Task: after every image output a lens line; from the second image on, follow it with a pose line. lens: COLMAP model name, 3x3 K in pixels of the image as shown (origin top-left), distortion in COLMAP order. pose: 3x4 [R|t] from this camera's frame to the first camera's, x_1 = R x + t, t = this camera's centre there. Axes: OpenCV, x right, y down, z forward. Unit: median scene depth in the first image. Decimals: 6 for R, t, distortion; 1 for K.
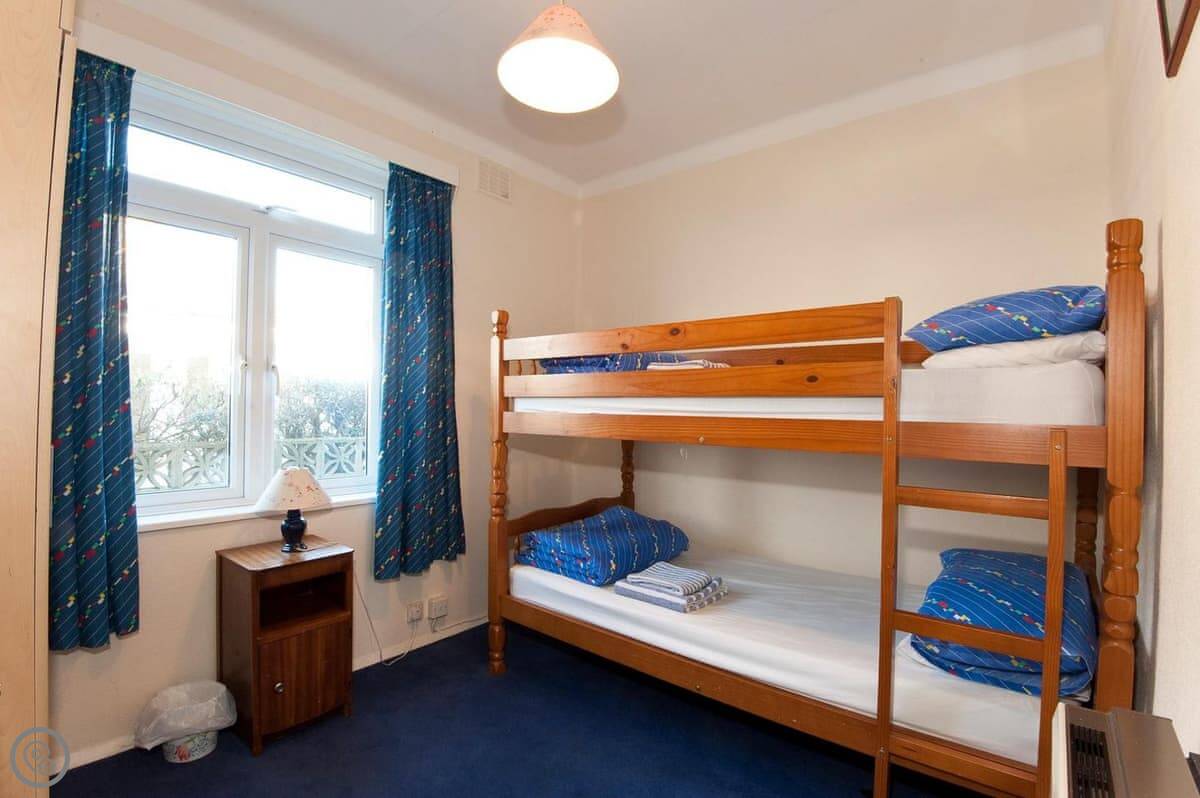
lens RADIAL K [[548.1, 0, 600.0], [0, 548.1, 399.0], [0, 0, 1]] dist [-0.029295, -0.000126]
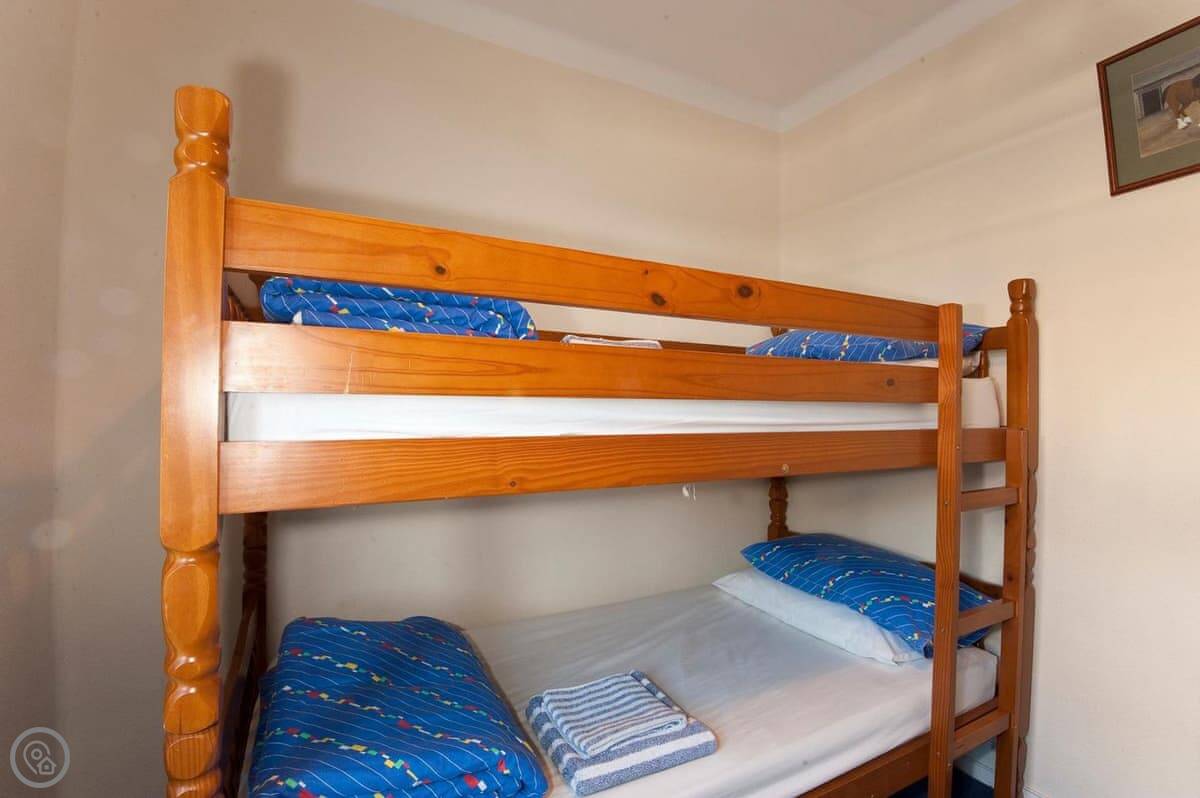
lens RADIAL K [[548.1, 0, 600.0], [0, 548.1, 399.0], [0, 0, 1]] dist [-0.029295, -0.000126]
pose [[0.393528, 0.007564, 0.919282, -0.376153], [-0.015534, 0.999878, -0.001577, -0.001772], [-0.919181, -0.013659, 0.393597, 0.724144]]
